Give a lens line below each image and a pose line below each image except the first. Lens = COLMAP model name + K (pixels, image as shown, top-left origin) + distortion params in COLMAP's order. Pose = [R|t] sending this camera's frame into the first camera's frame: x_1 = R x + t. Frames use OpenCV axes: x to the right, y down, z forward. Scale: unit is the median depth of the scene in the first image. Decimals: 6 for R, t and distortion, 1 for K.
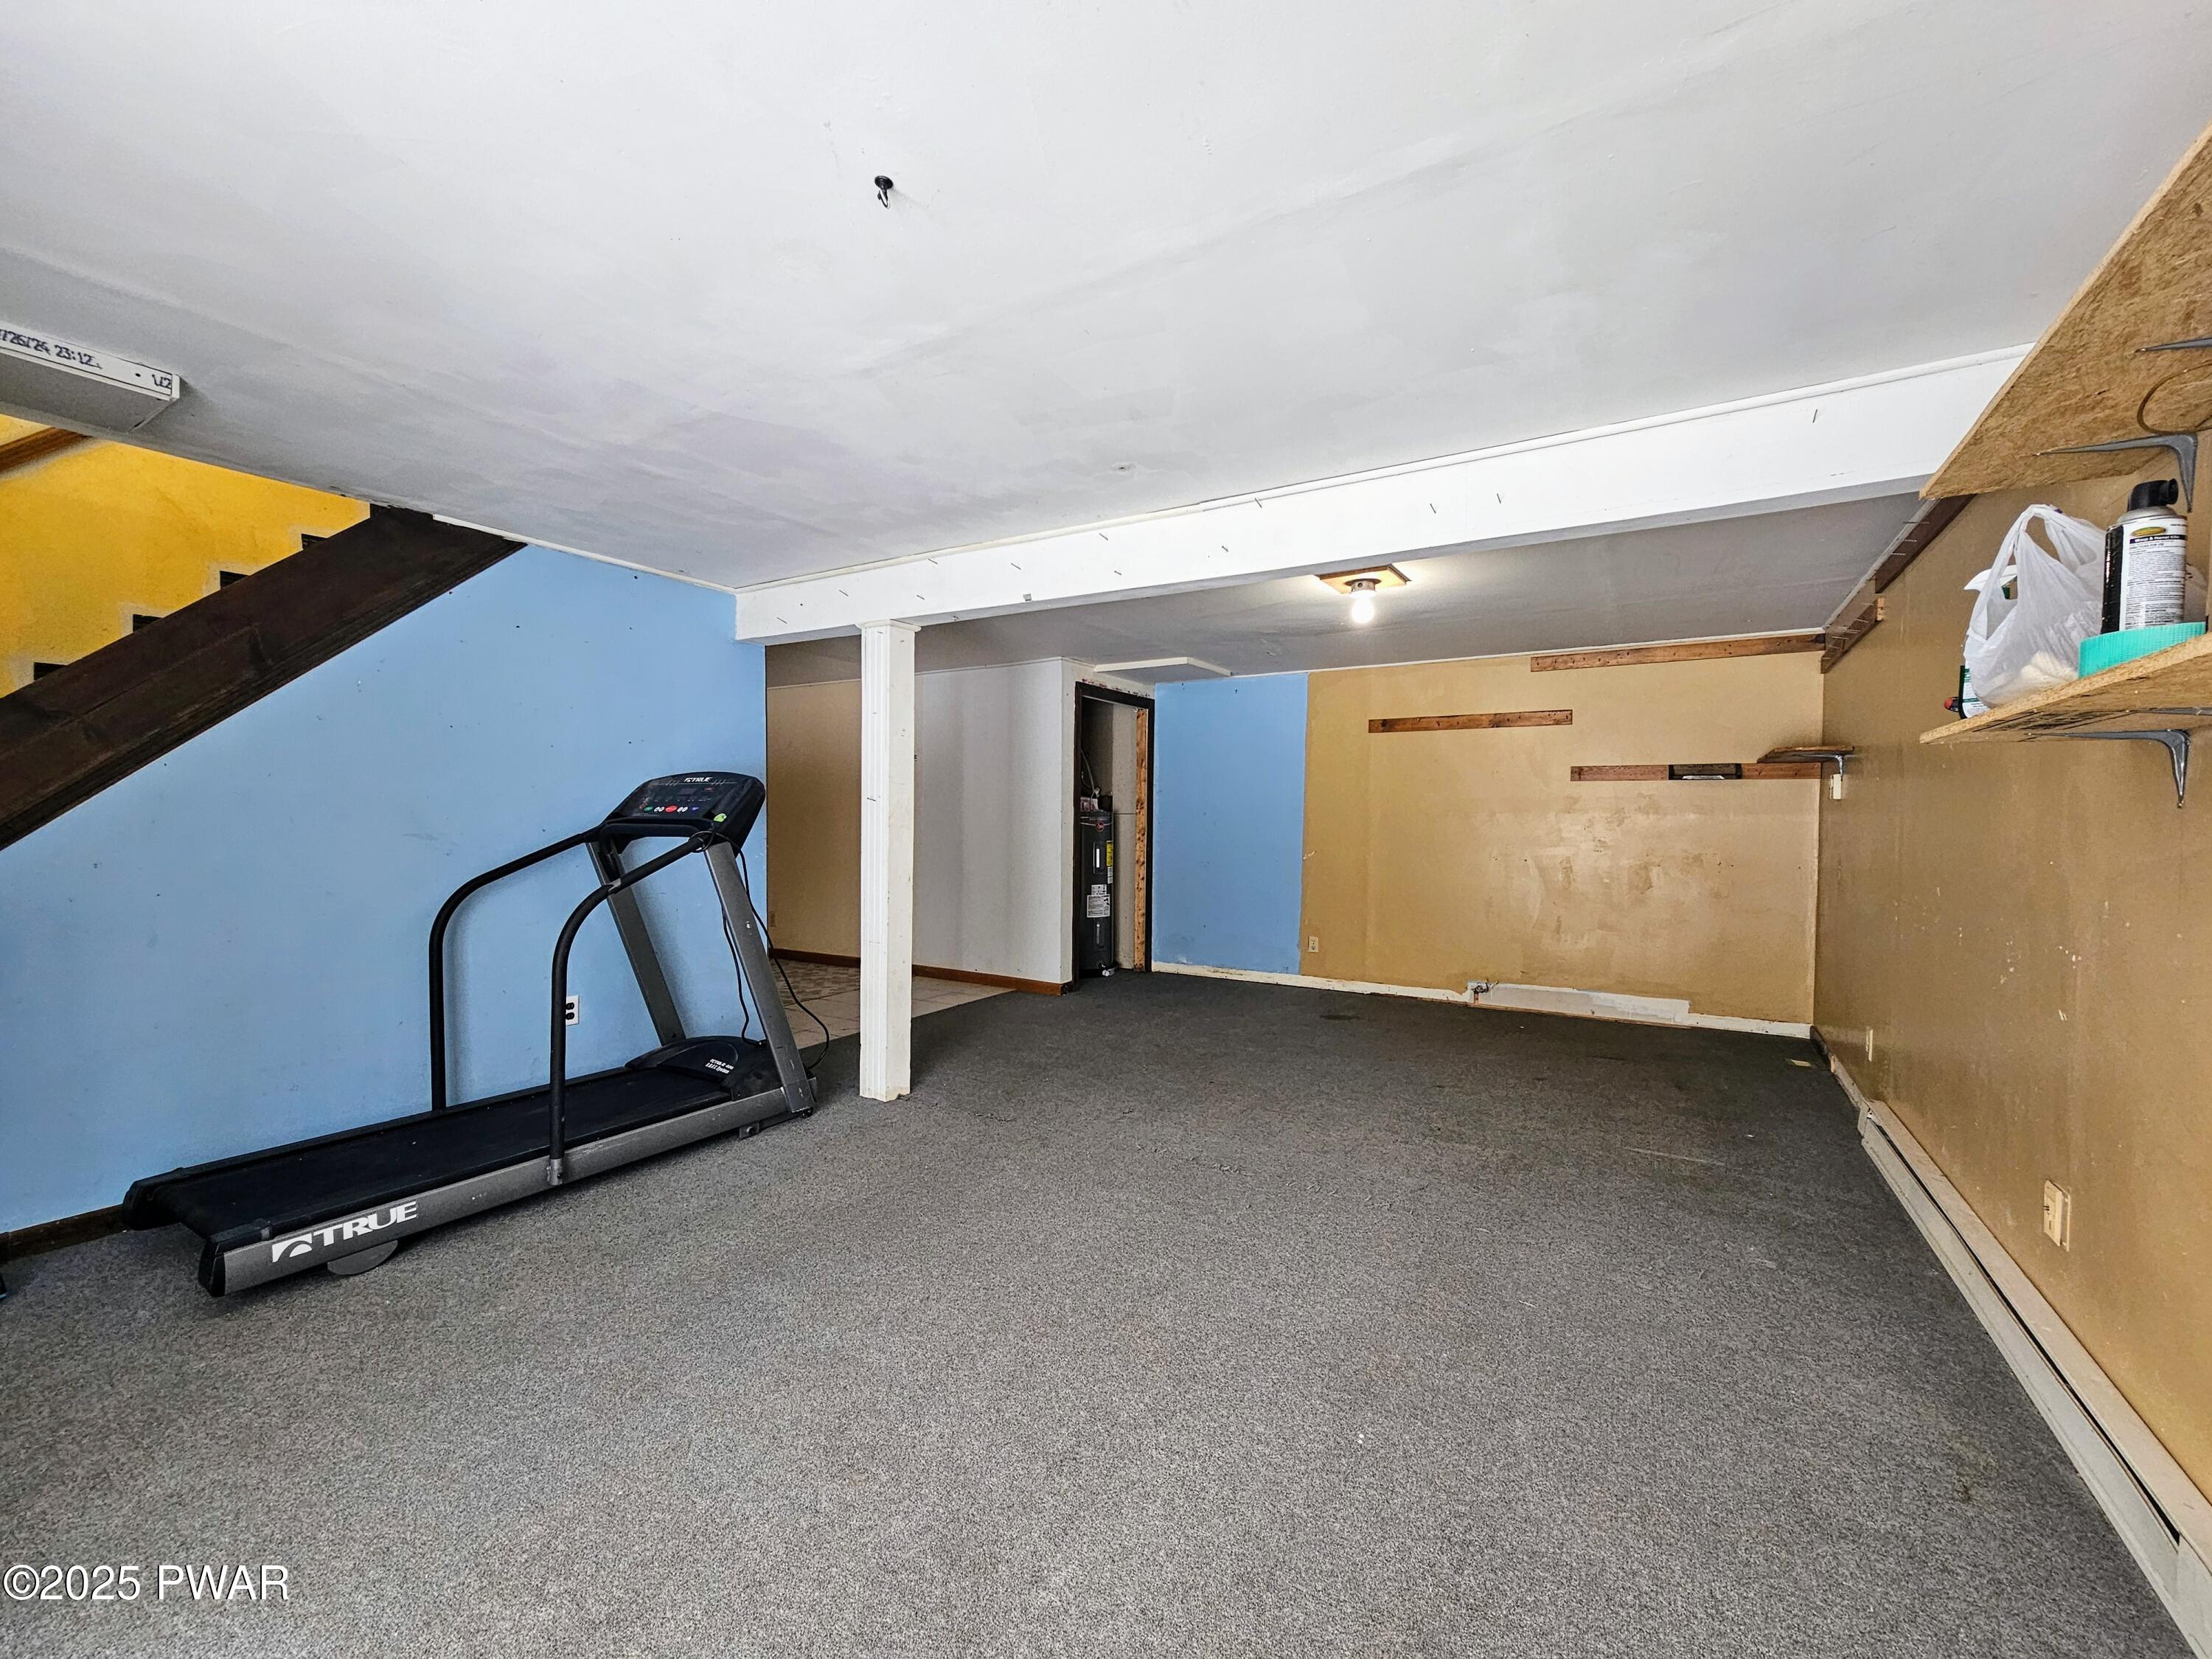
lens RADIAL K [[900.5, 0, 1122.9], [0, 900.5, 835.0], [0, 0, 1]] dist [0.000041, -0.000030]
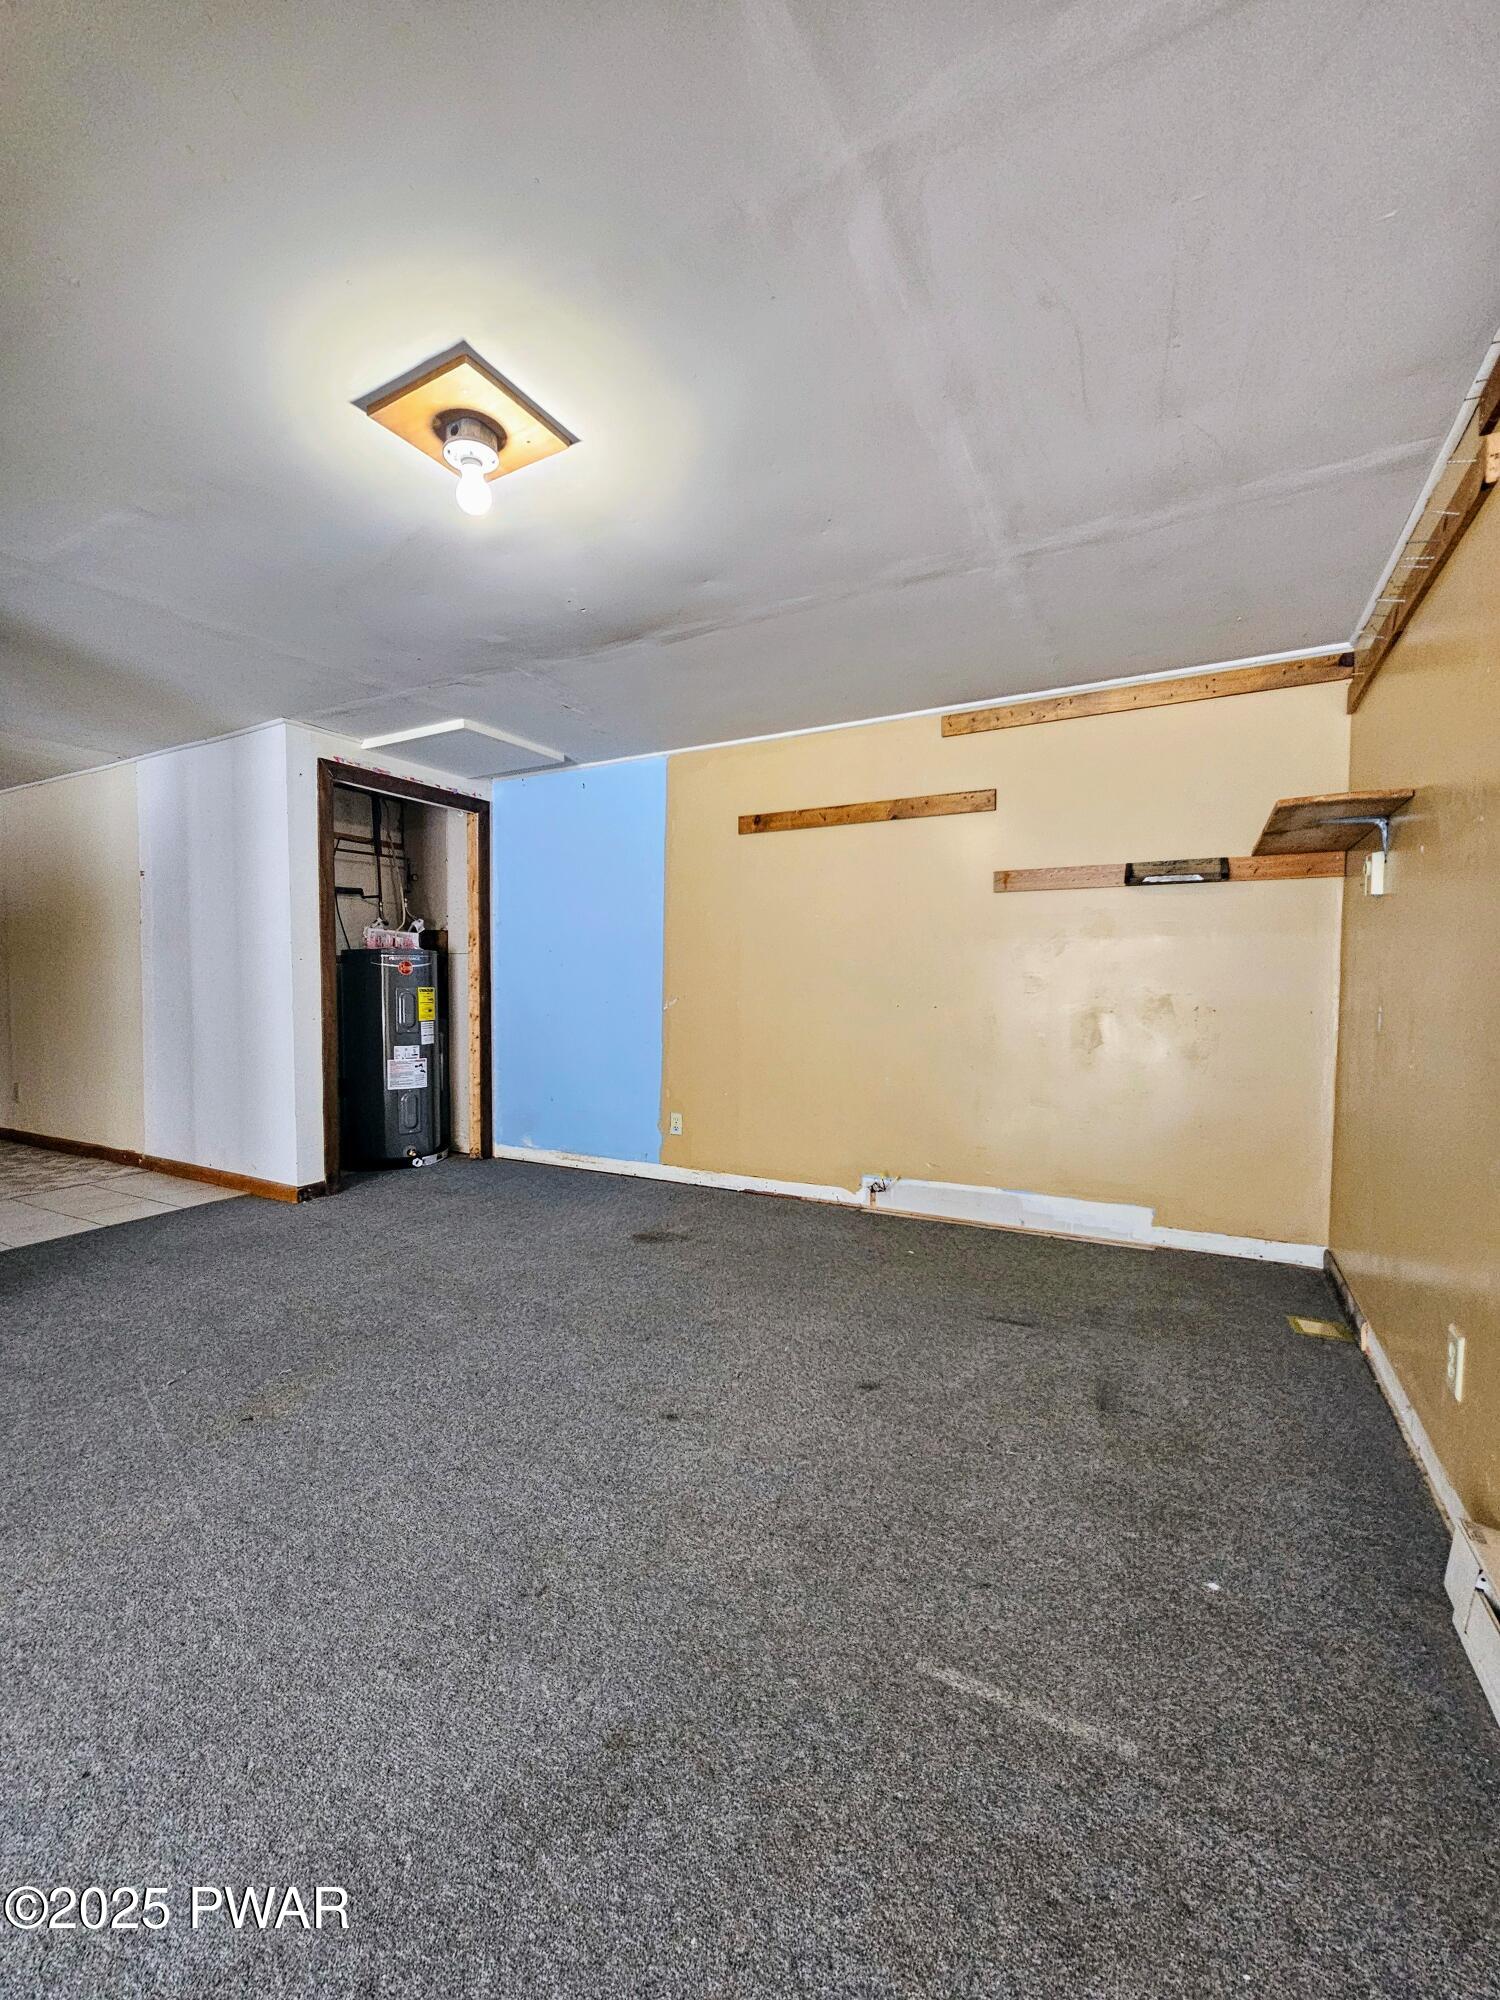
lens RADIAL K [[814.2, 0, 748.4], [0, 814.2, 1019.0], [0, 0, 1]] dist [0.000041, -0.000030]
pose [[0.998731, -0.007337, 0.049825, 0.290107], [0.005996, 0.999617, 0.027029, 0.020860], [-0.050004, -0.026696, 0.998392, 0.397942]]
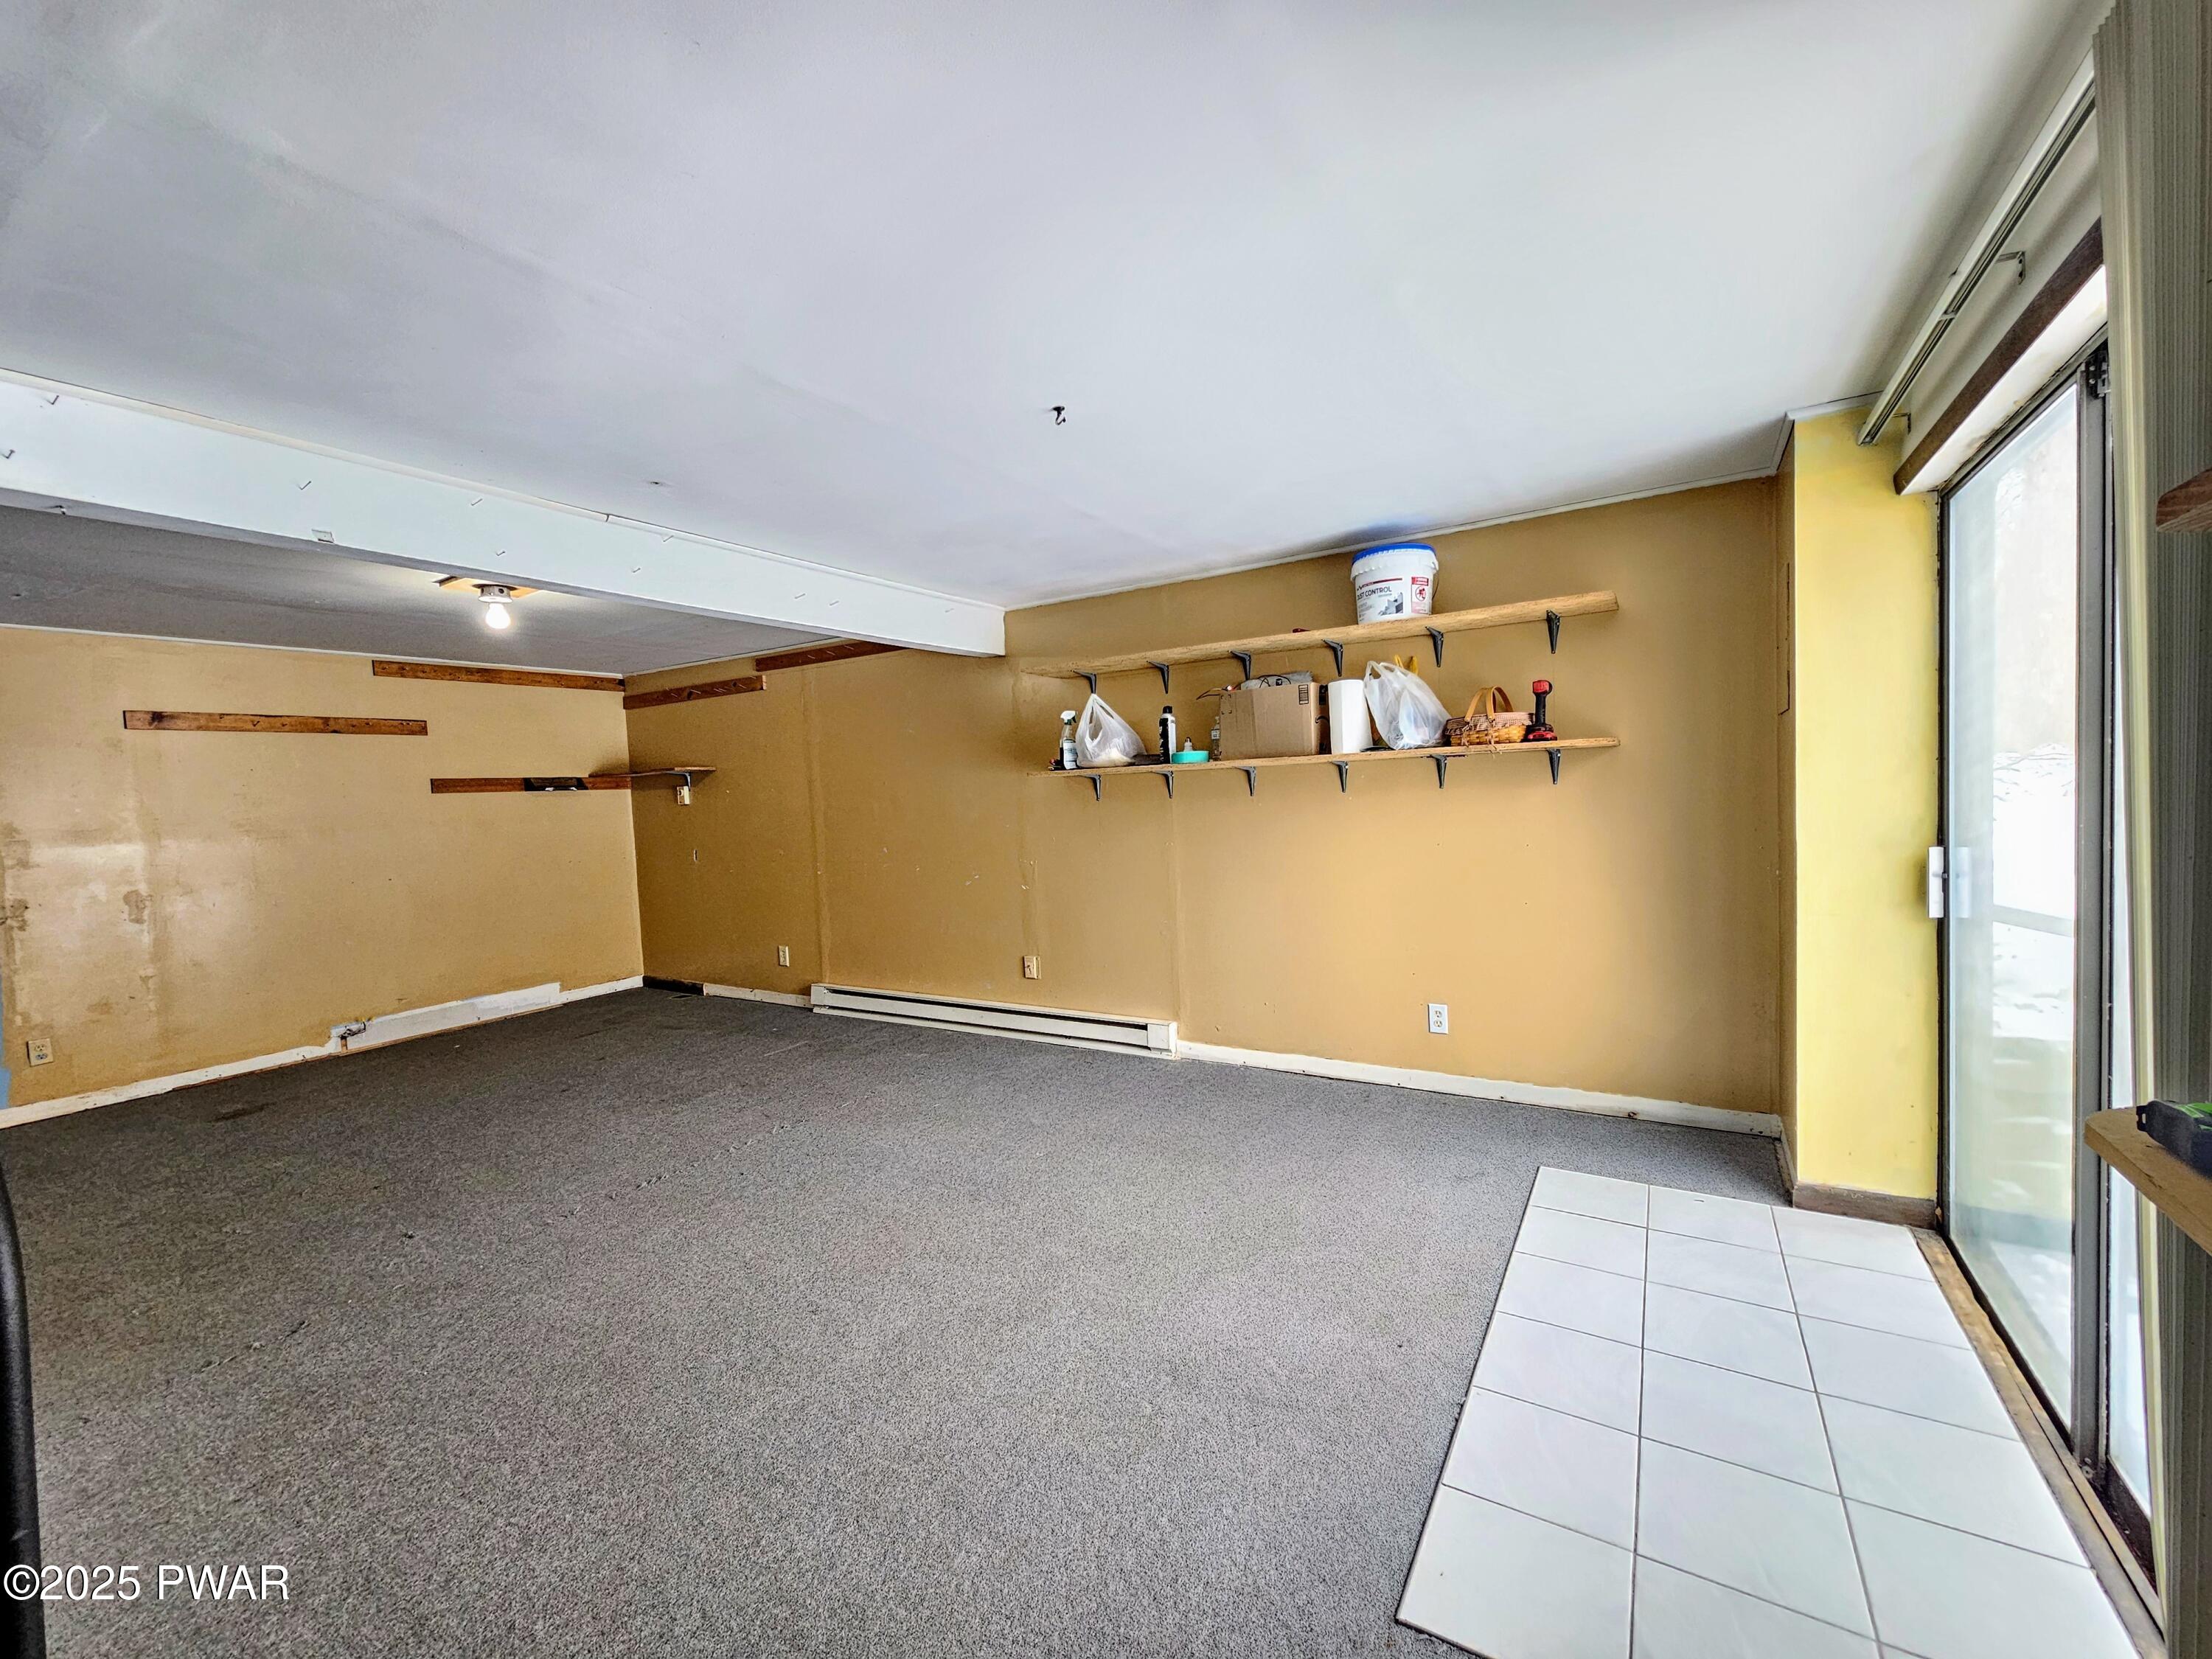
lens RADIAL K [[900.5, 0, 1122.9], [0, 900.5, 835.0], [0, 0, 1]] dist [0.000041, -0.000030]
pose [[-0.000284, -0.059152, 0.998249, -0.512425], [0.064586, 0.996164, 0.059047, -0.025268], [-0.997912, 0.064490, 0.003538, 0.261338]]
